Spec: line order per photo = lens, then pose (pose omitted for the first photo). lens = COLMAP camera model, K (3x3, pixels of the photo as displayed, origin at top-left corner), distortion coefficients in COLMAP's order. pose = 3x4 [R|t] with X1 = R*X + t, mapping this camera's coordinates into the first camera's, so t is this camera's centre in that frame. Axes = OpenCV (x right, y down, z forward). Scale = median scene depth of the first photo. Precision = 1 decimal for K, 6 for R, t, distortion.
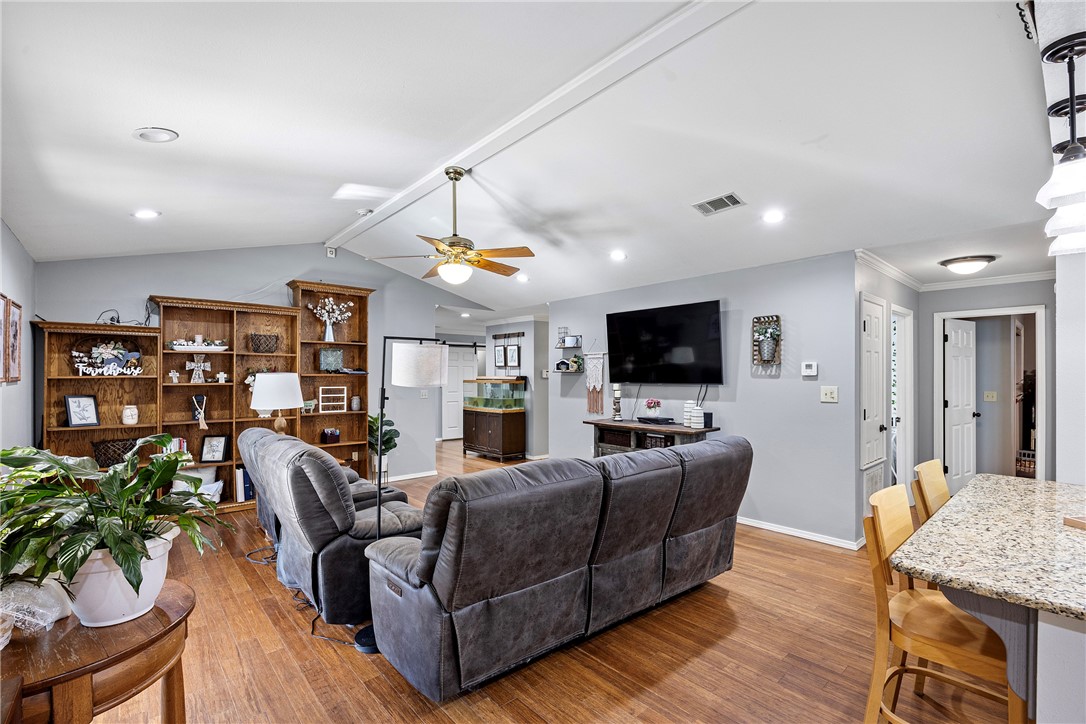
lens RADIAL K [[480.9, 0, 554.4], [0, 480.9, 370.6], [0, 0, 1]] dist [-0.019865, 0.000818]
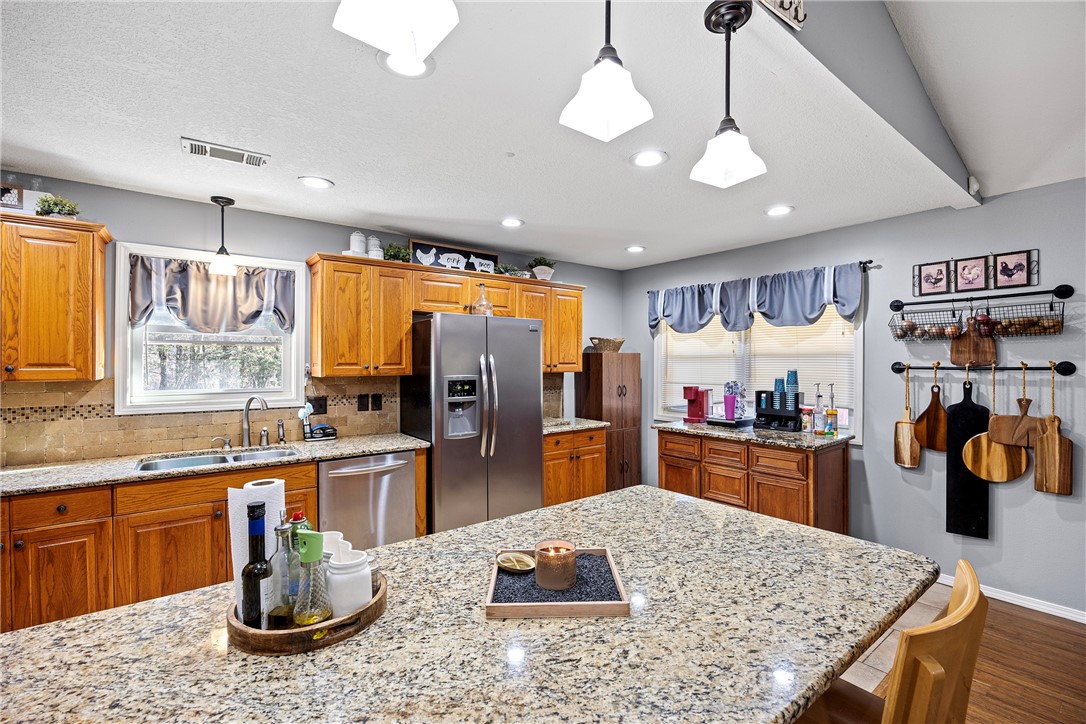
lens RADIAL K [[480.9, 0, 560.8], [0, 480.9, 361.7], [0, 0, 1]] dist [-0.019865, 0.000818]
pose [[-0.997590, 0.002241, 0.069344, 0.426673], [0.001637, 0.999960, -0.008774, 0.004928], [-0.069361, -0.008639, -0.997554, 0.610644]]
